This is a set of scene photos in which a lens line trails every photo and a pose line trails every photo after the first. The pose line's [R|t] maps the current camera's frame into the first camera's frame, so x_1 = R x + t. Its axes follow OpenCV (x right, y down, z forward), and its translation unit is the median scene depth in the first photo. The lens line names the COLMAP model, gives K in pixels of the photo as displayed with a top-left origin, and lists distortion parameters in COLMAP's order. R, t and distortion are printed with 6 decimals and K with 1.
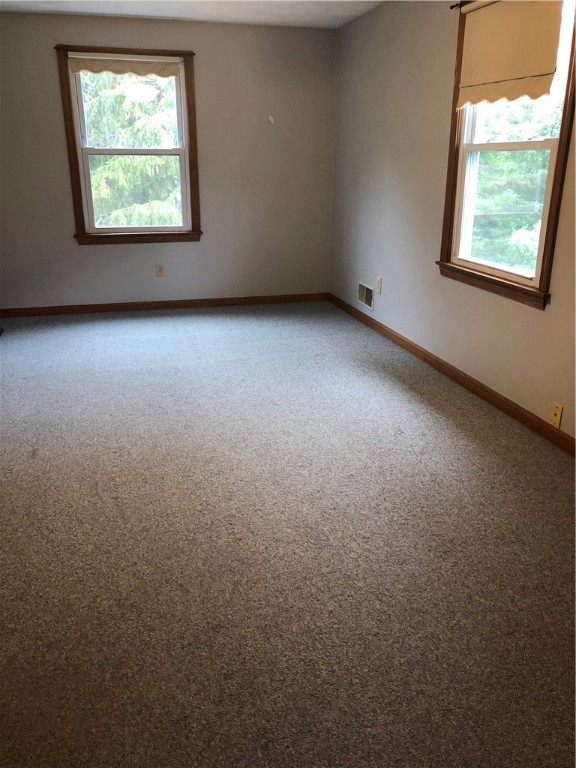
lens RADIAL K [[634.9, 0, 290.2], [0, 634.9, 382.8], [0, 0, 1]] dist [0.017981, -0.025895]
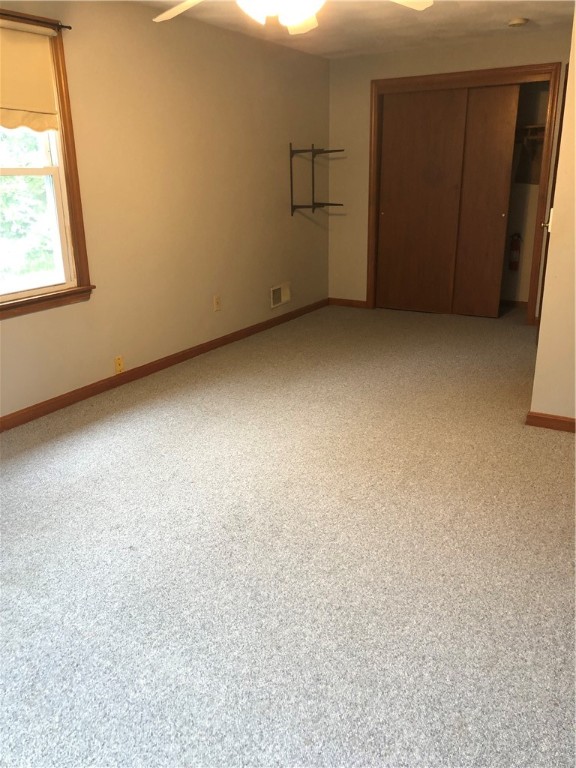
lens RADIAL K [[634.9, 0, 289.8], [0, 634.9, 385.0], [0, 0, 1]] dist [0.017981, -0.025895]
pose [[-0.699560, -0.216293, 0.681053, -0.774365], [0.254976, 0.814793, 0.520672, -0.527042], [-0.667535, 0.537894, -0.514847, 1.459544]]
